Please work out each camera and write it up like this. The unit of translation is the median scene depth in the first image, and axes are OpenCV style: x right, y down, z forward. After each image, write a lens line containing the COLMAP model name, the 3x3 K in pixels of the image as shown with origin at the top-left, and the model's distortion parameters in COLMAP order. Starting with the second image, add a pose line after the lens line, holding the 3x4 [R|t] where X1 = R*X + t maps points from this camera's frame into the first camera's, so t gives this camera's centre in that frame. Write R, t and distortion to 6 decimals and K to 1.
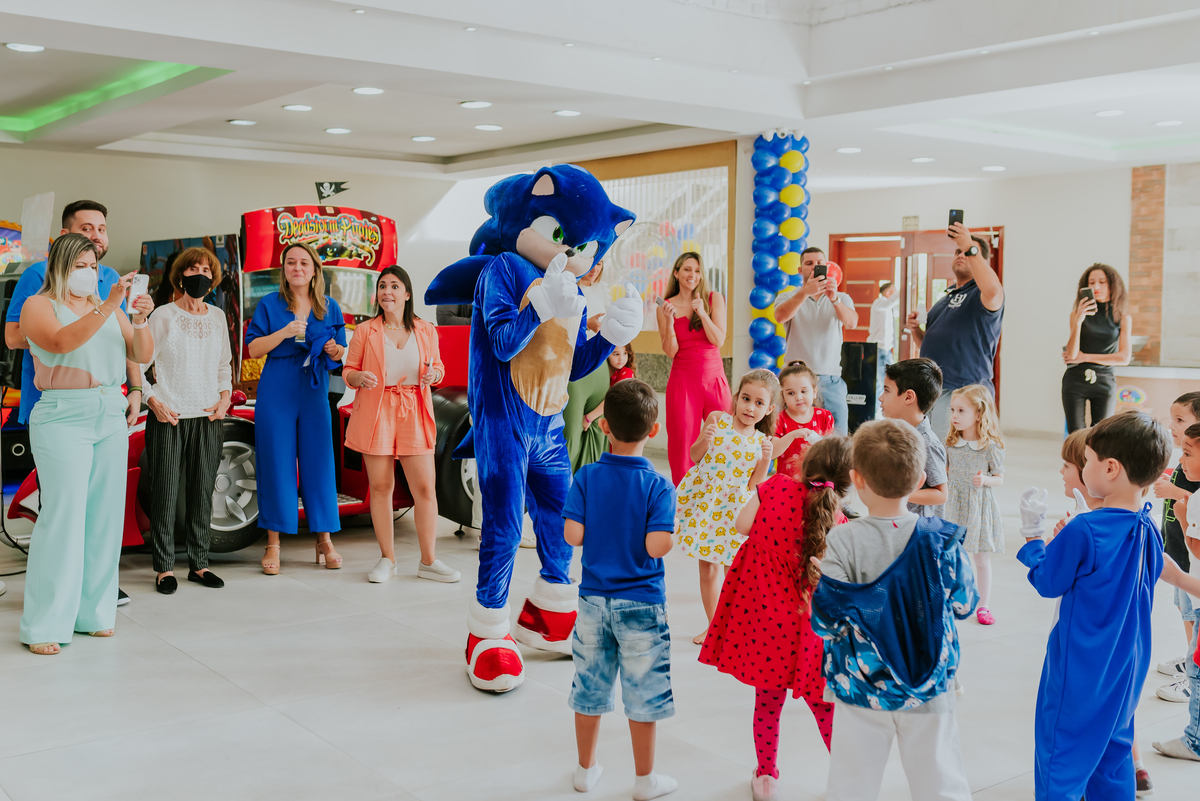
lens RADIAL K [[1132.4, 0, 600.0], [0, 1132.4, 400.5], [0, 0, 1]] dist [-0.000562, -0.003277]
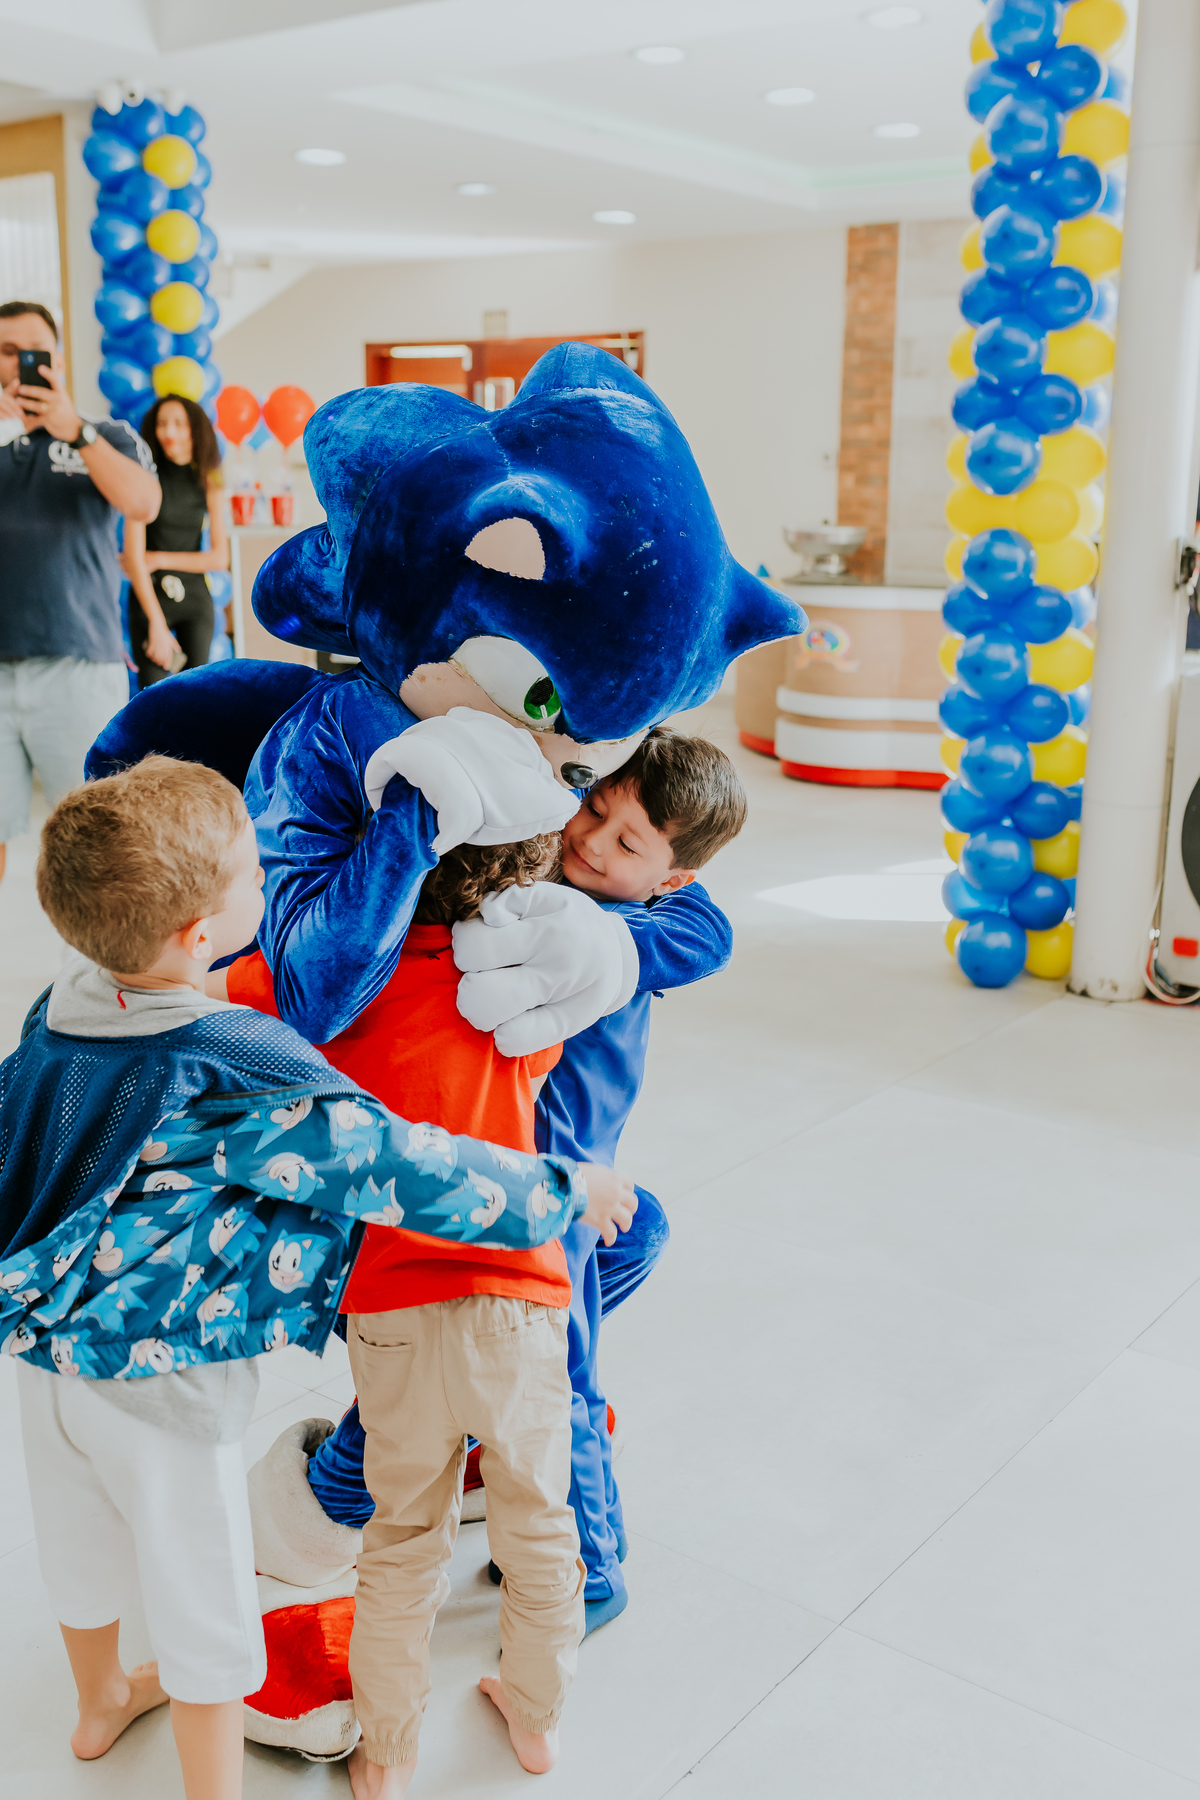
lens RADIAL K [[1698.7, 0, 600.0], [0, 1698.7, 900.0], [0, 0, 1]] dist [-0.000562, -0.003277]
pose [[0.963297, -0.060950, 0.261426, 0.128196], [0.018062, 0.986392, 0.163415, -0.015428], [-0.267829, -0.152695, 0.951290, 0.202280]]
